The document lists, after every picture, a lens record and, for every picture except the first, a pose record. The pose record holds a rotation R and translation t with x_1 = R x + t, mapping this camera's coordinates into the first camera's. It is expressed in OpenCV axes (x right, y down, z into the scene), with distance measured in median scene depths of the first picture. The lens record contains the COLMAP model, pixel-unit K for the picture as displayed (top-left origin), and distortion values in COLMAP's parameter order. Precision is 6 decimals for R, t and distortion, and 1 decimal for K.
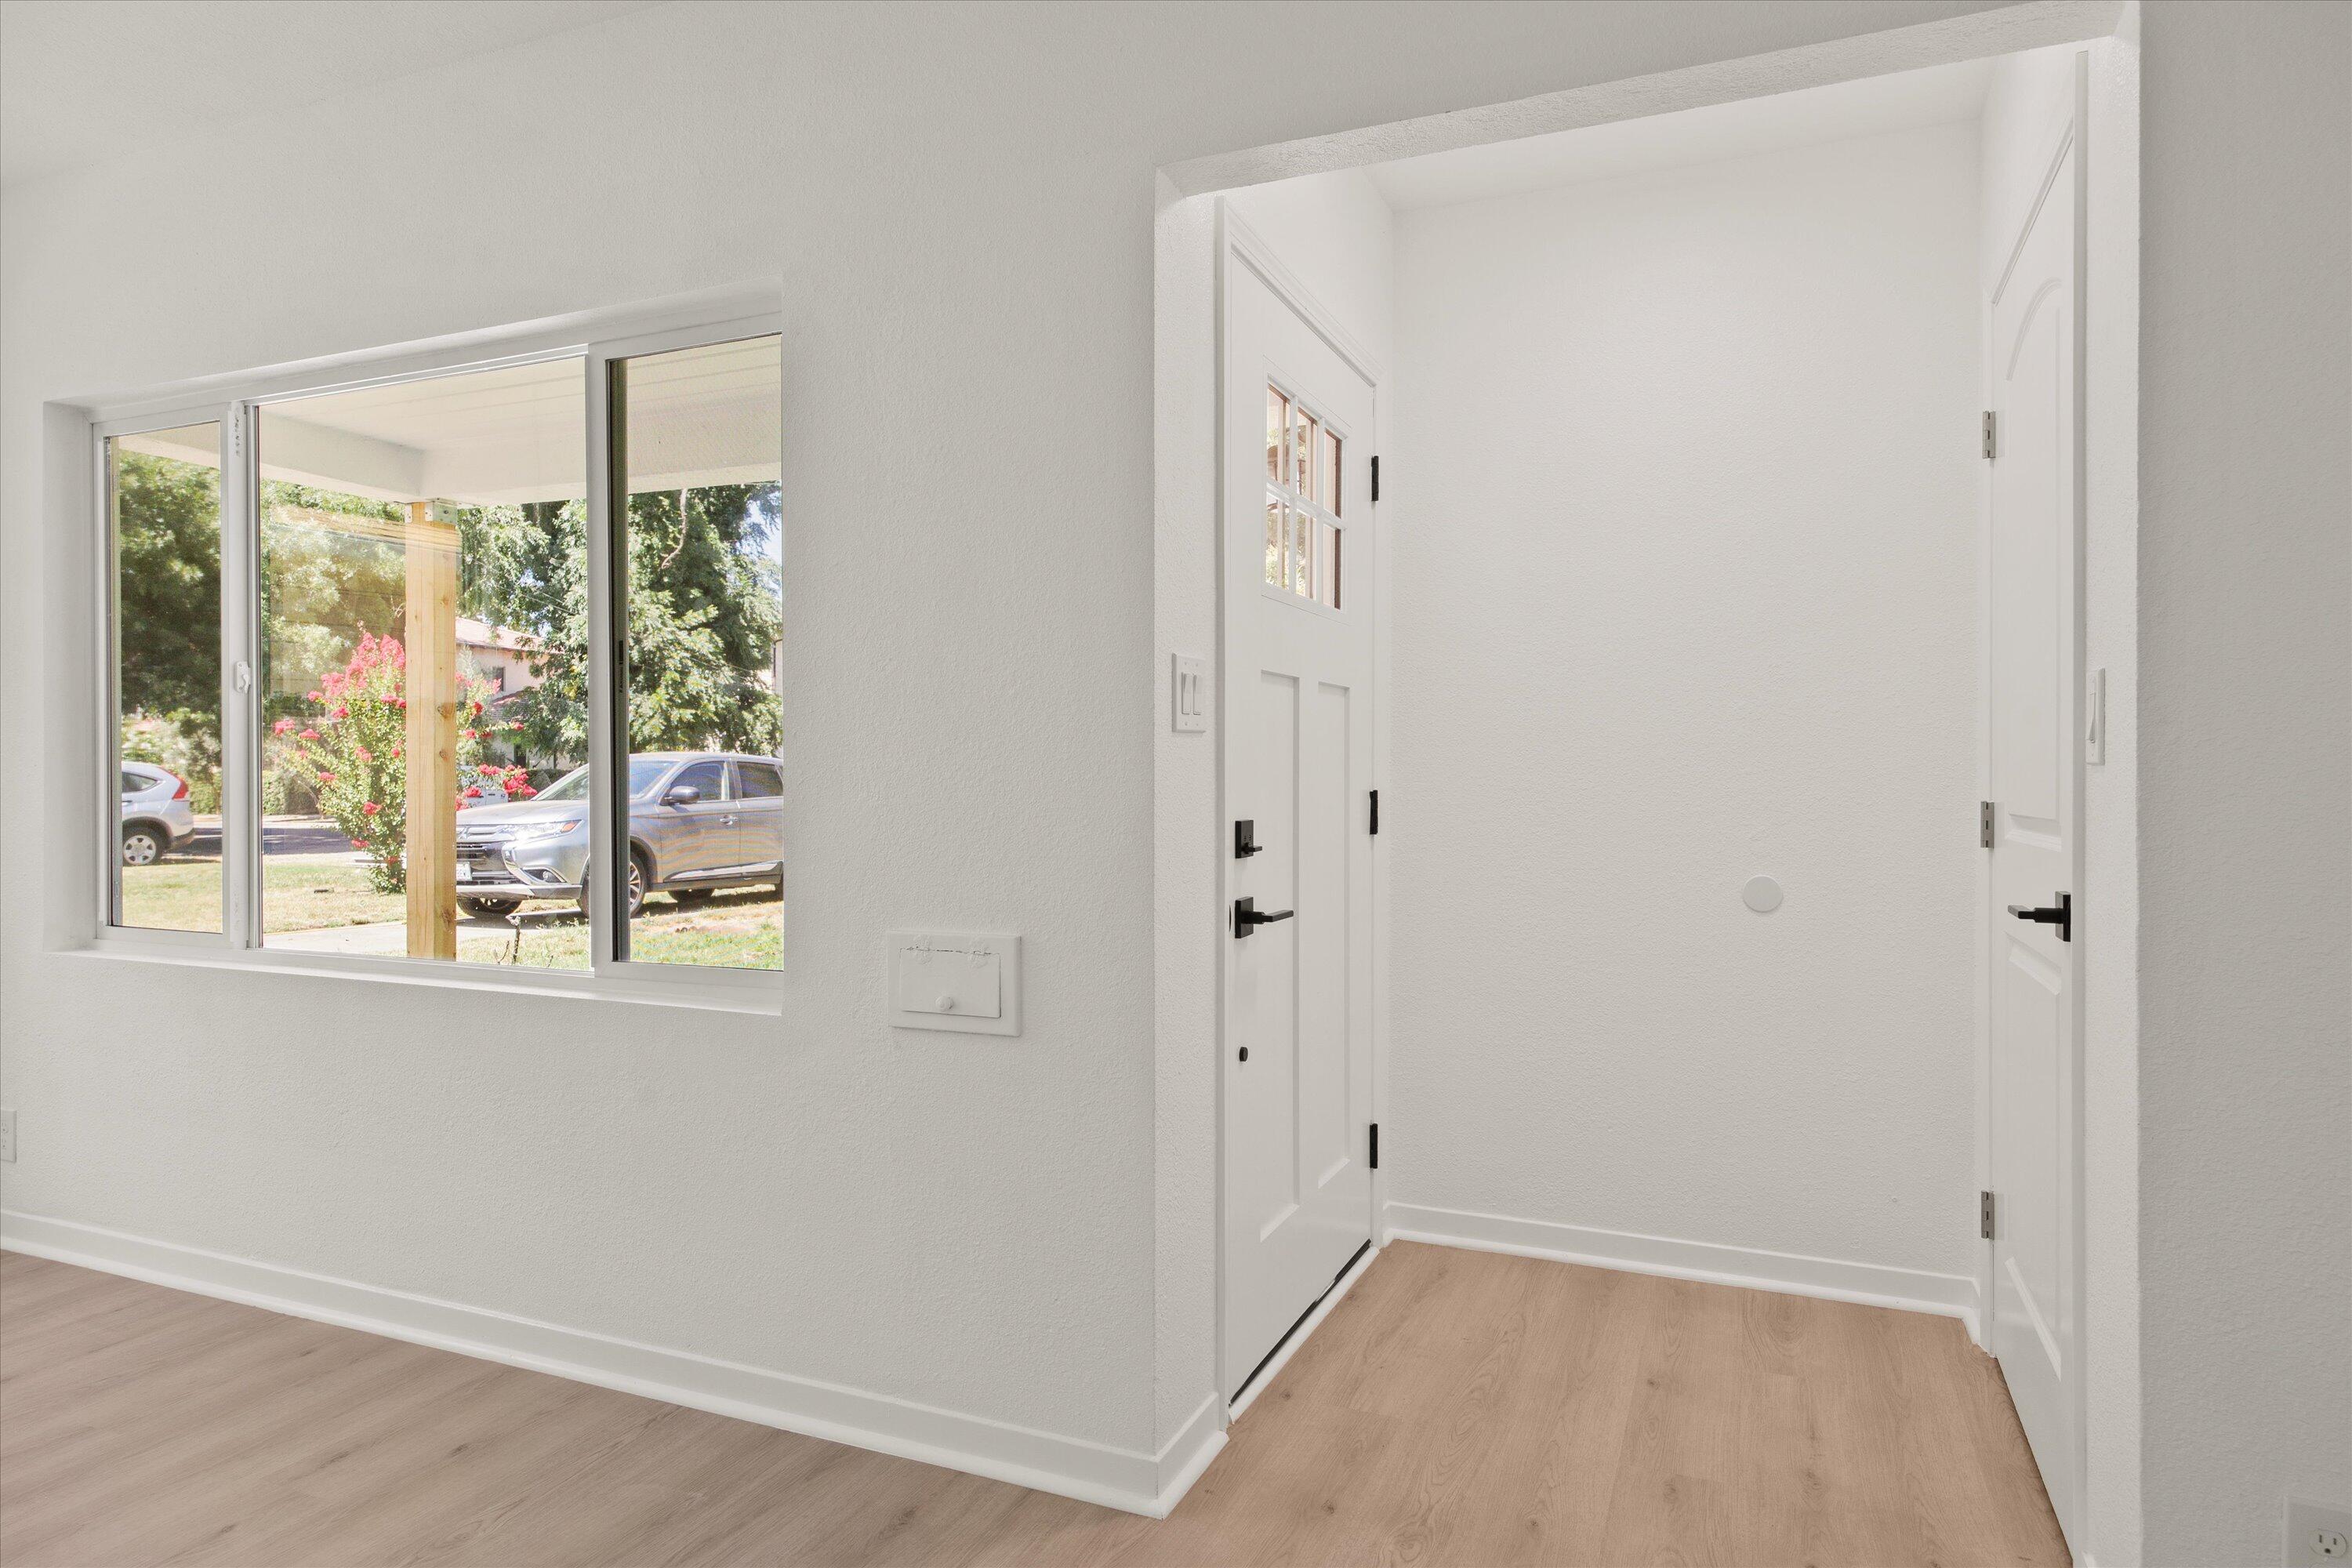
lens RADIAL K [[1351.3, 0, 1196.5], [0, 1351.3, 777.9], [0, 0, 1]] dist [0.000410, 0.000655]
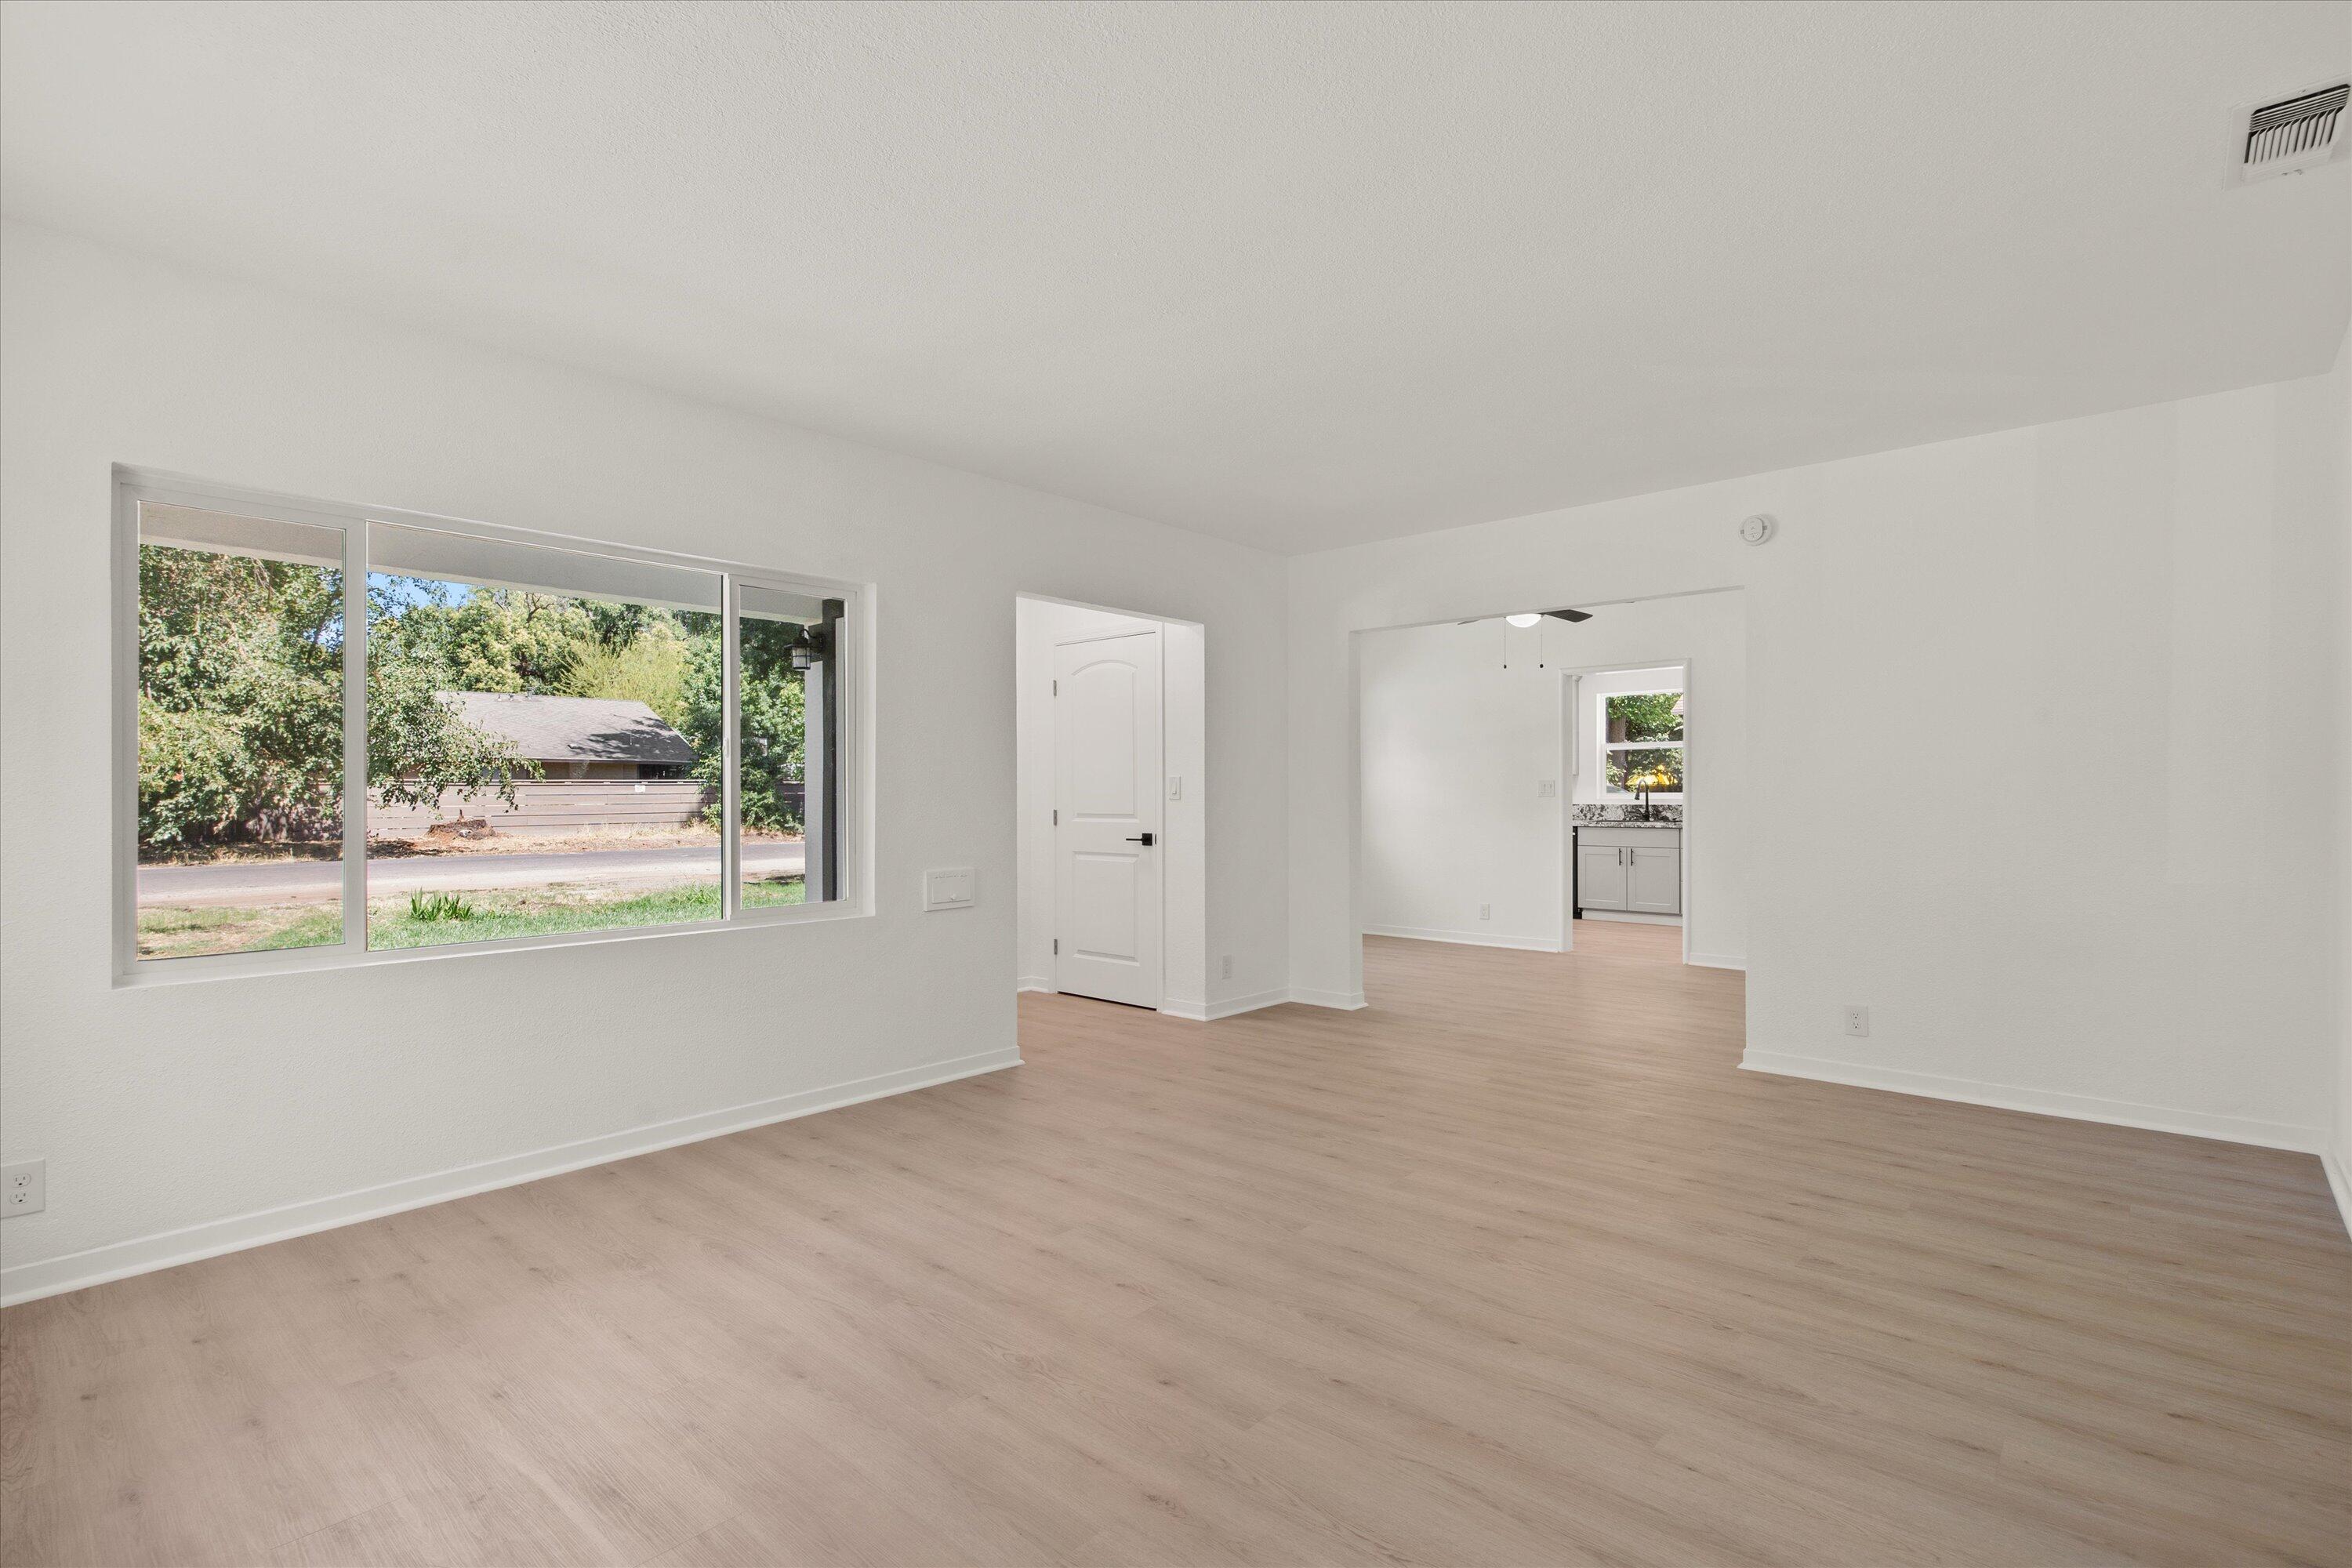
lens RADIAL K [[1114.6, 0, 1178.0], [0, 1114.6, 801.3], [0, 0, 1]] dist [-0.001436, -0.000151]
pose [[0.329646, -0.010173, 0.944050, -1.542371], [0.006165, 0.999944, 0.008622, -0.021199], [-0.944084, 0.002977, 0.329691, -0.064409]]
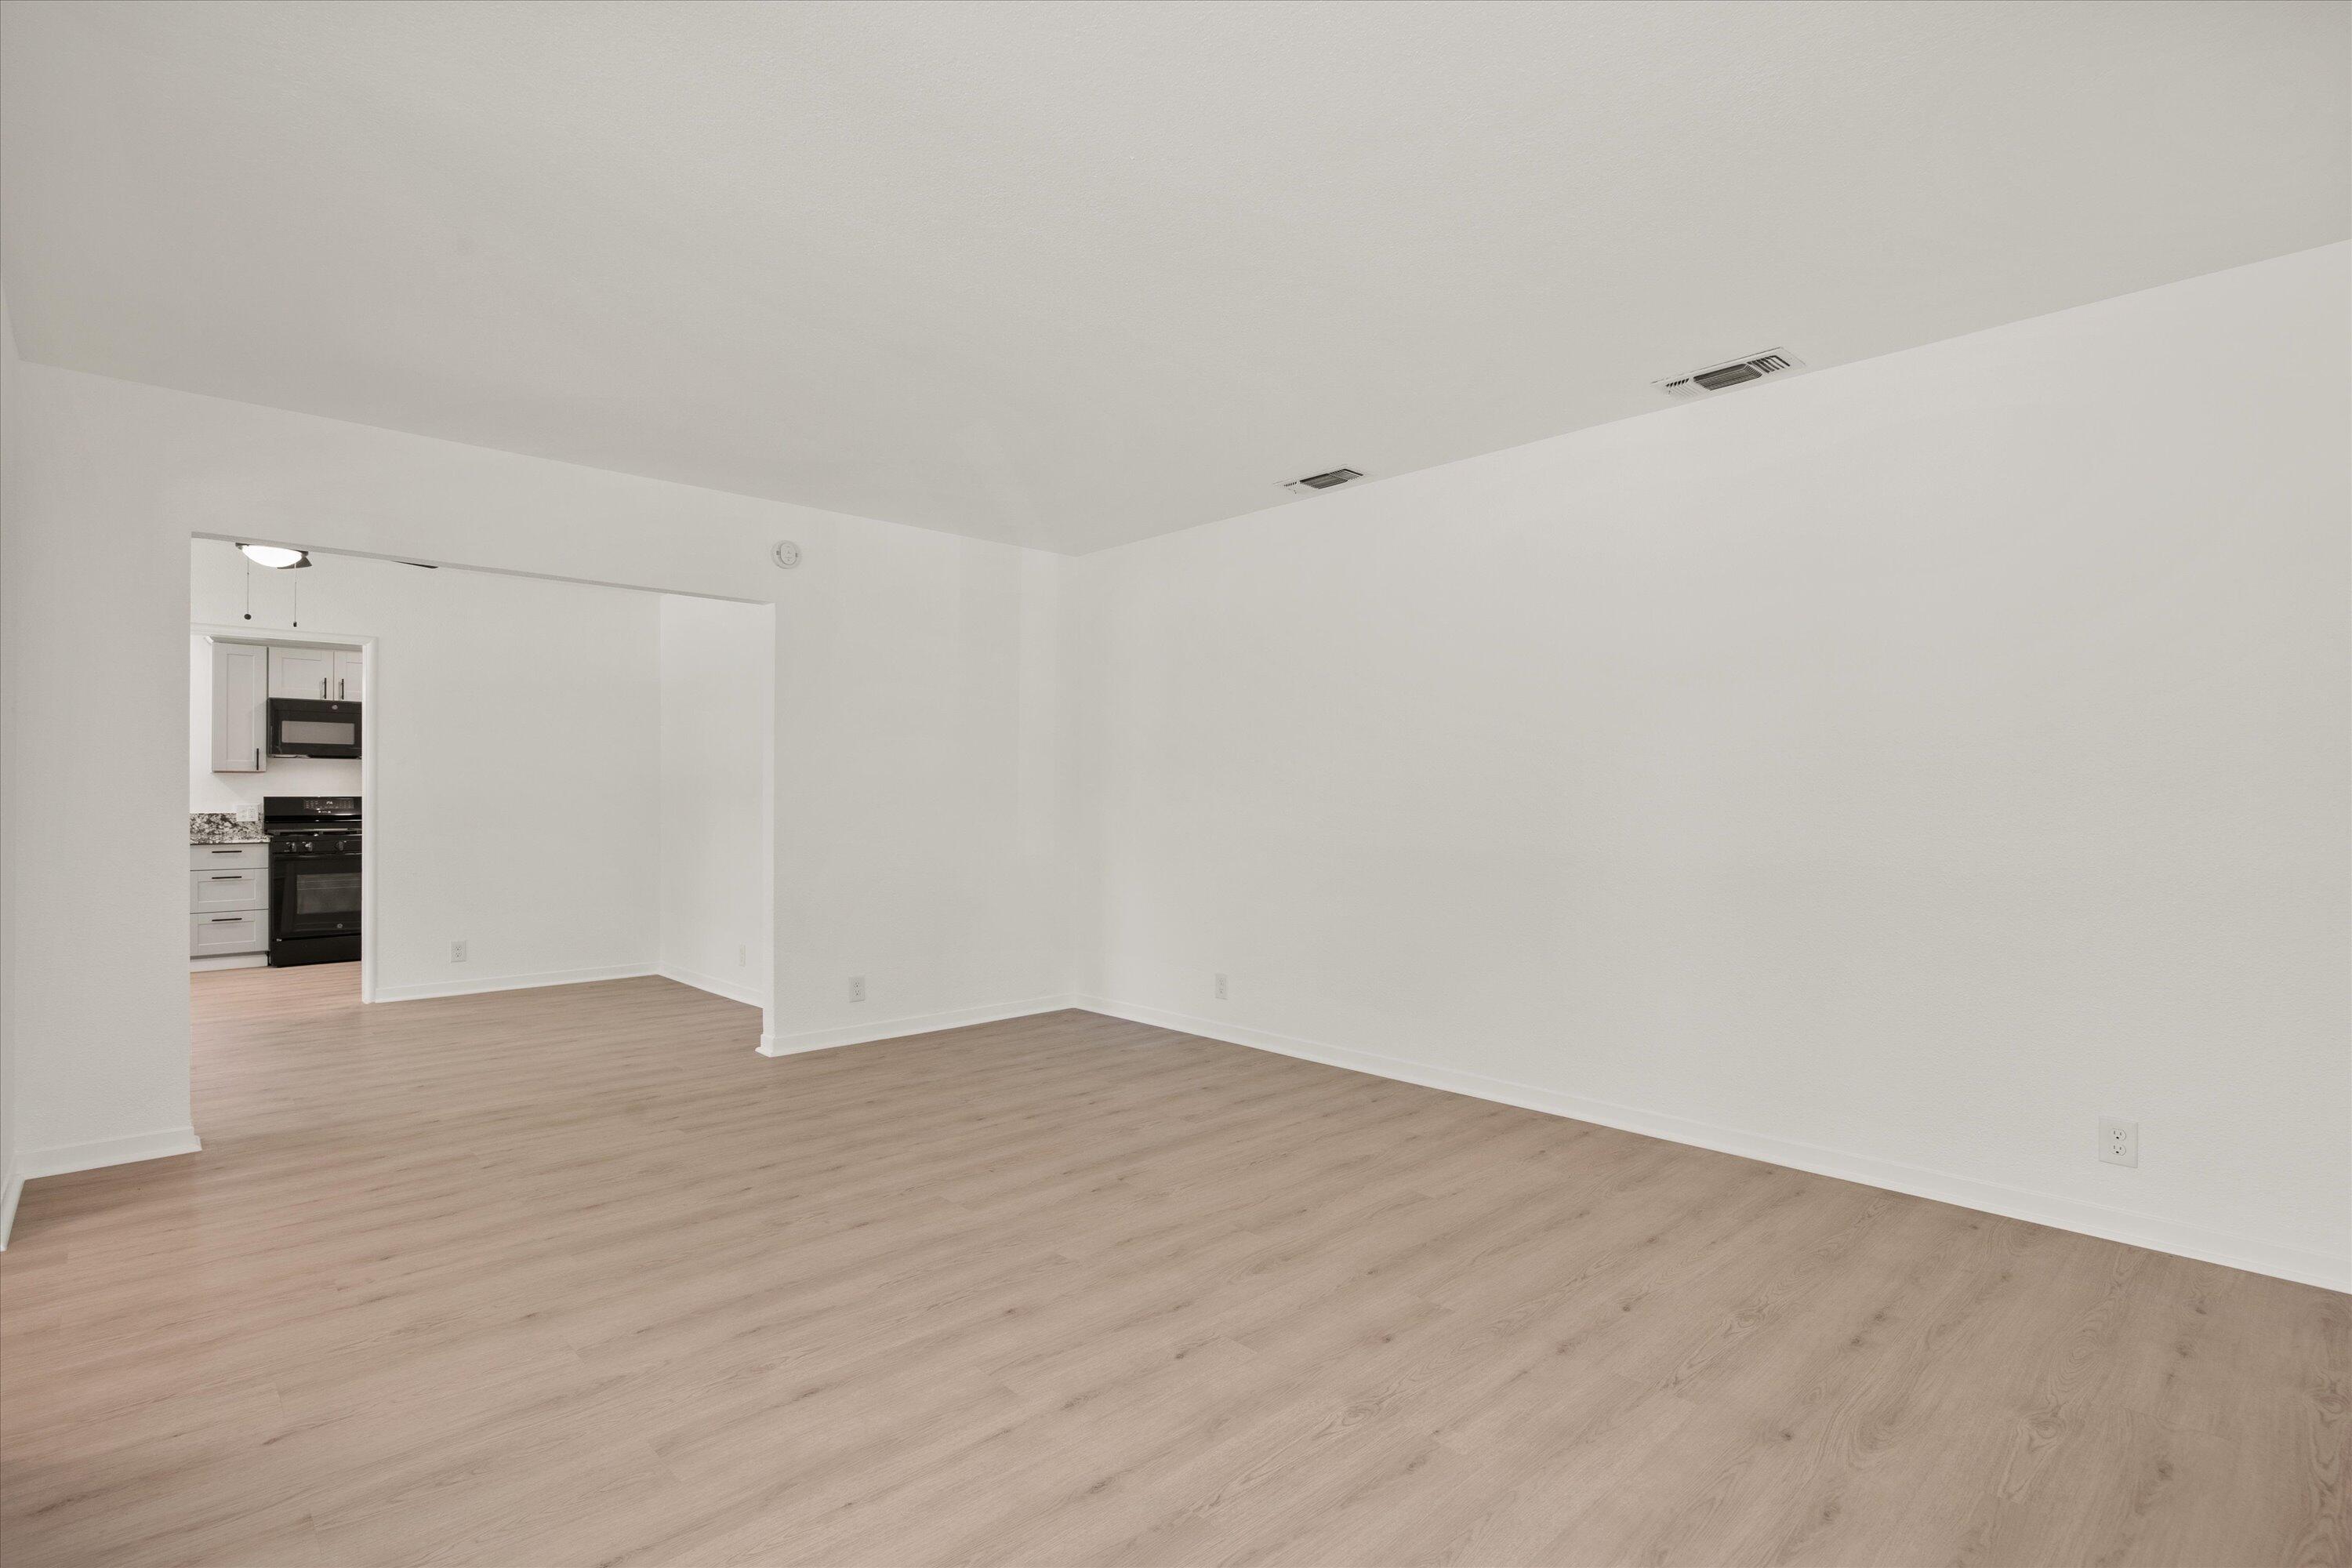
lens RADIAL K [[1114.6, 0, 1178.0], [0, 1114.6, 801.3], [0, 0, 1]] dist [-0.001436, -0.000151]
pose [[-0.912118, -0.004059, 0.409907, -1.012119], [-0.001700, 0.999980, 0.006120, -0.021009], [-0.409923, 0.004885, -0.912107, 1.039213]]
